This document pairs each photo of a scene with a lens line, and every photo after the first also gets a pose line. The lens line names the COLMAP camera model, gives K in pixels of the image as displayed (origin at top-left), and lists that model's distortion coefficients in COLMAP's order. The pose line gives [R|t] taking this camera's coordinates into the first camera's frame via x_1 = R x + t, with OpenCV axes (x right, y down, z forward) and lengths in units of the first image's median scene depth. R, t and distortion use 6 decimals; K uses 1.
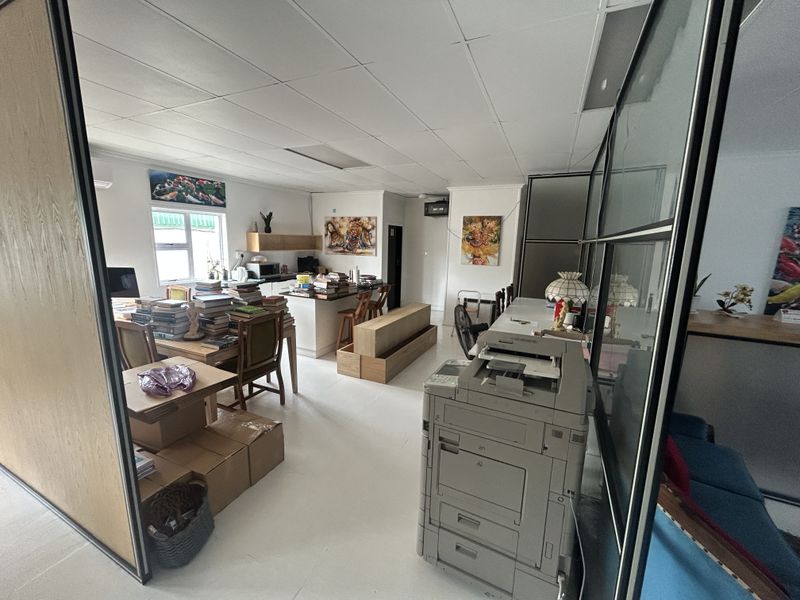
lens RADIAL K [[322.9, 0, 401.1], [0, 322.9, 296.3], [0, 0, 1]] dist [0.000275, 0.000833]
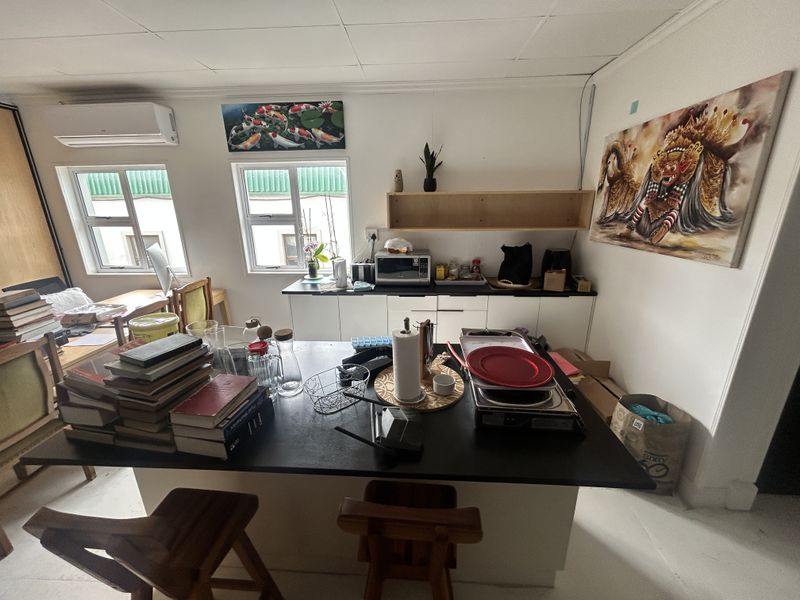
lens RADIAL K [[322.9, 0, 401.1], [0, 322.9, 296.3], [0, 0, 1]] dist [0.000275, 0.000833]
pose [[0.371226, 0.226765, -0.900427, 0.053600], [-0.139464, 0.972337, 0.187377, -0.146496], [0.918009, 0.056018, 0.392582, 0.892711]]
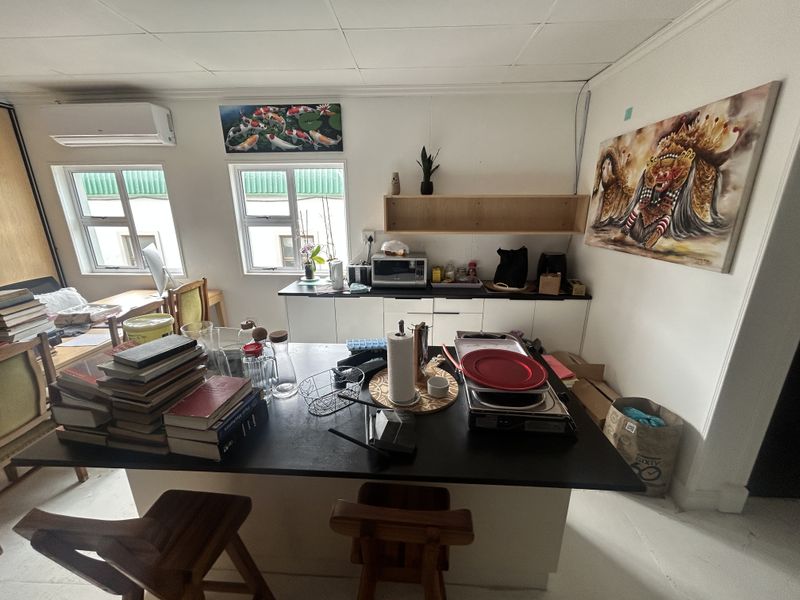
lens RADIAL K [[322.9, 0, 401.1], [0, 322.9, 296.3], [0, 0, 1]] dist [0.000275, 0.000833]
pose [[0.377663, 0.223854, -0.898477, 0.055400], [-0.147960, 0.972458, 0.180093, -0.147463], [0.914045, 0.064924, 0.400383, 0.893431]]
